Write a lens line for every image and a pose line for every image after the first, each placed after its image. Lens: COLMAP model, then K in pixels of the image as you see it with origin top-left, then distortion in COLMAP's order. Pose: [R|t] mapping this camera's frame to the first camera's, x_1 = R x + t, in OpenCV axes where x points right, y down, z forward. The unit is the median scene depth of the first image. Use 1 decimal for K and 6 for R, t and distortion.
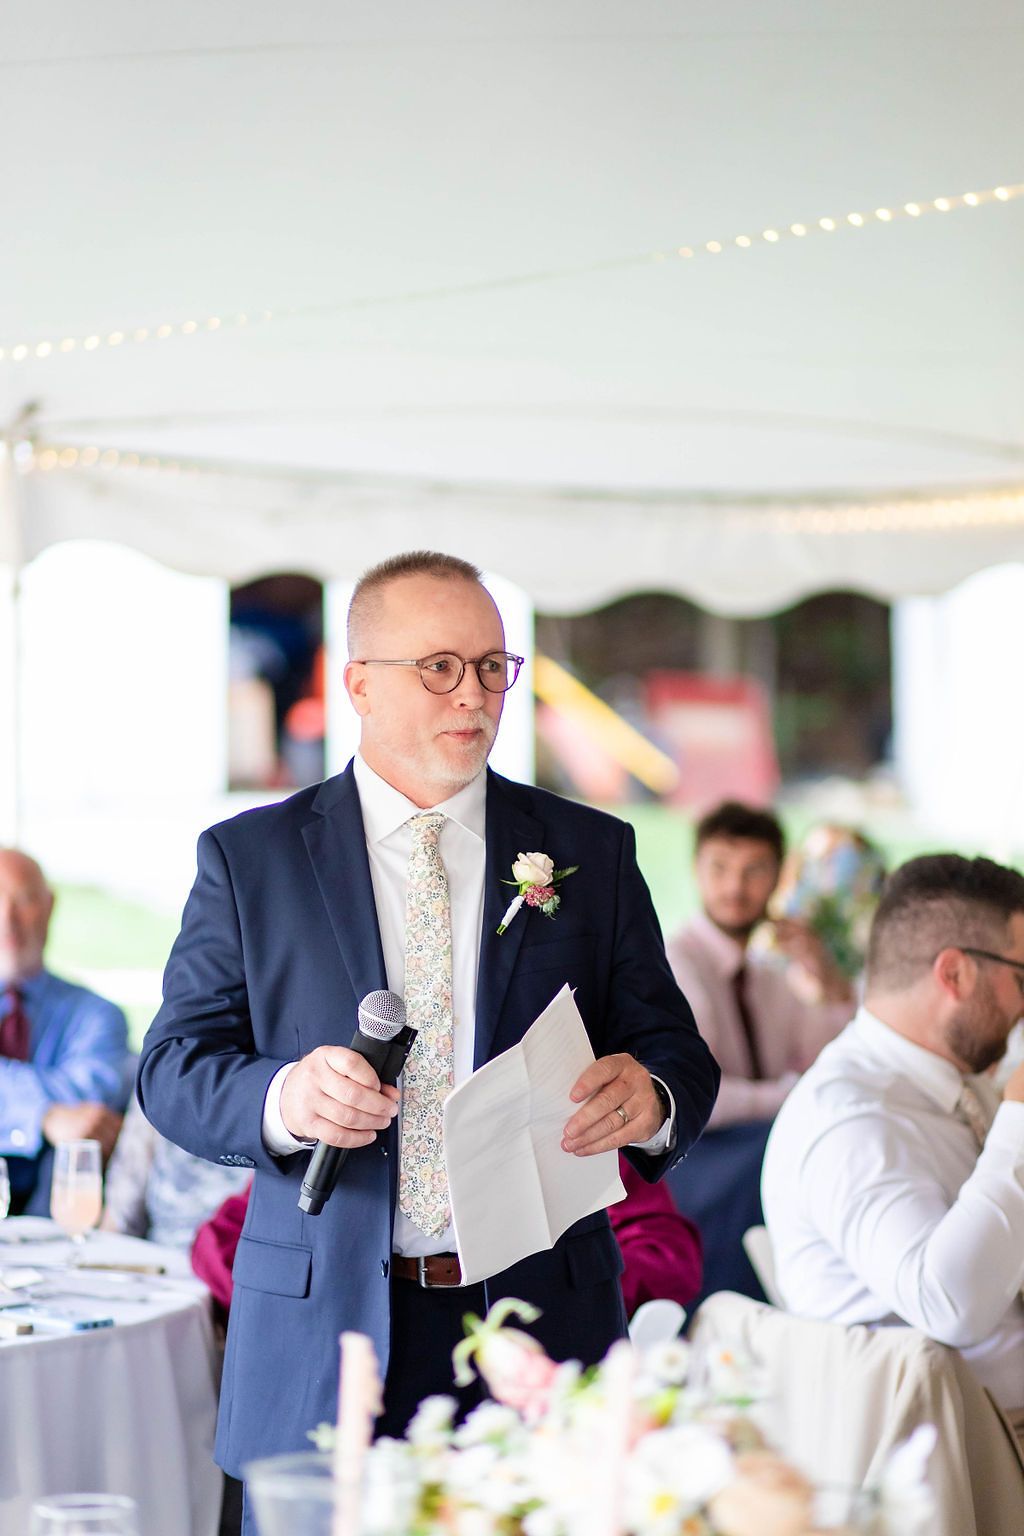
lens RADIAL K [[3901.3, 0, 512.0], [0, 3901.3, 768.0], [0, 0, 1]] dist [0.015866, -0.090807]
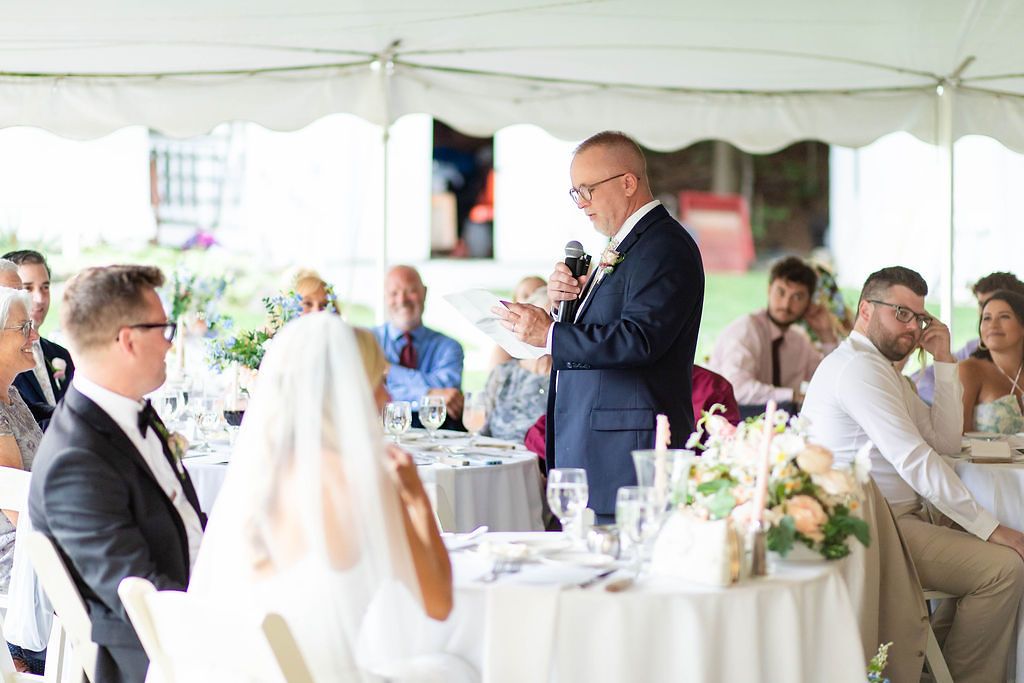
lens RADIAL K [[2598.1, 0, 458.1], [0, 2598.1, 340.9], [0, 0, 1]] dist [-0.094660, -1.113231]
pose [[0.999163, 0.011341, -0.039313, -0.060622], [-0.010058, 0.999415, 0.032701, 0.019525], [0.039661, -0.032278, 0.998692, -0.445622]]
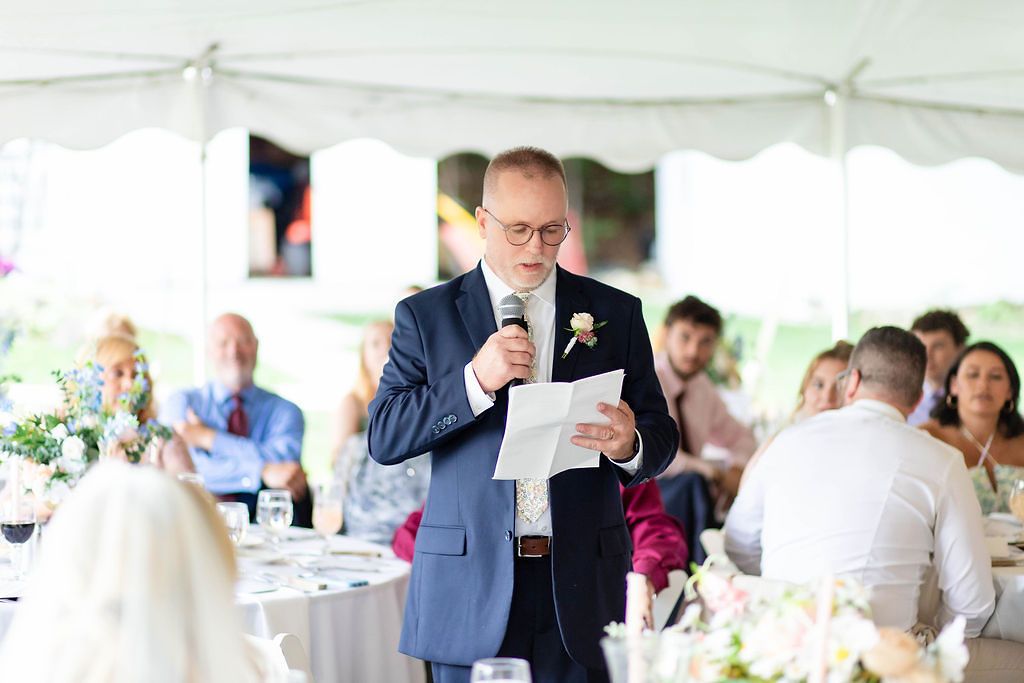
lens RADIAL K [[2457.3, 0, 512.0], [0, 2457.3, 341.5], [0, 0, 1]] dist [0.035634, -0.629595]
pose [[0.998181, -0.003249, 0.060209, -0.091410], [0.001298, 0.999474, 0.032405, -0.001322], [-0.060283, -0.032268, 0.997660, -0.085964]]
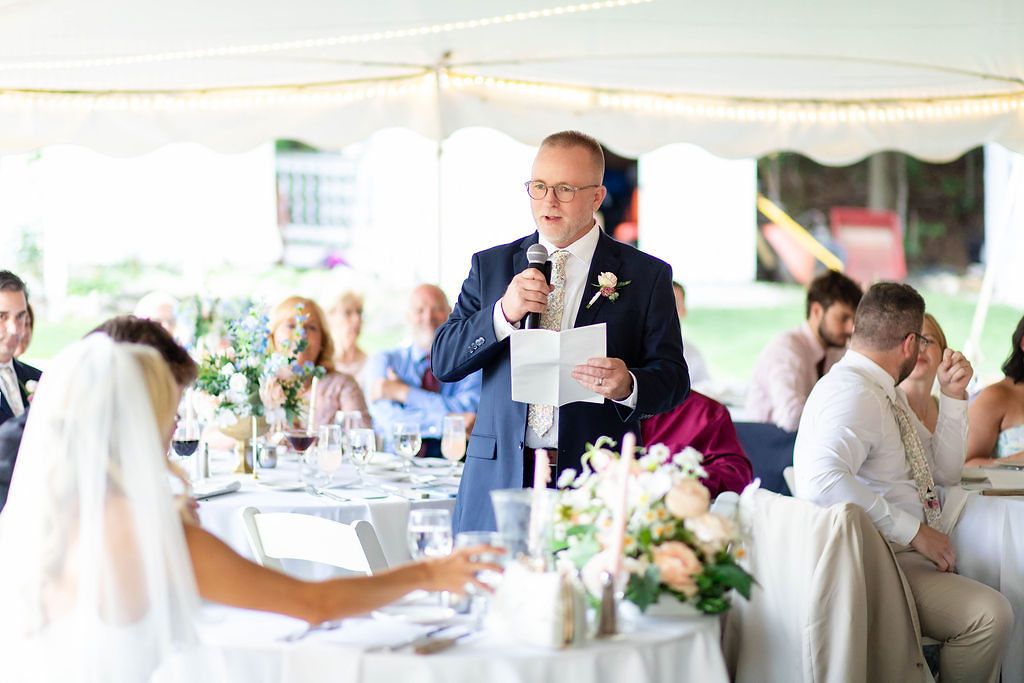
lens RADIAL K [[2518.5, 0, 512.0], [0, 2518.5, 341.5], [0, 0, 1]] dist [-0.019620, -0.698235]
pose [[0.993999, 0.006267, -0.109209, 0.062205], [-0.003386, 0.999642, 0.026546, 0.019822], [0.109336, -0.026017, 0.993664, -0.309017]]
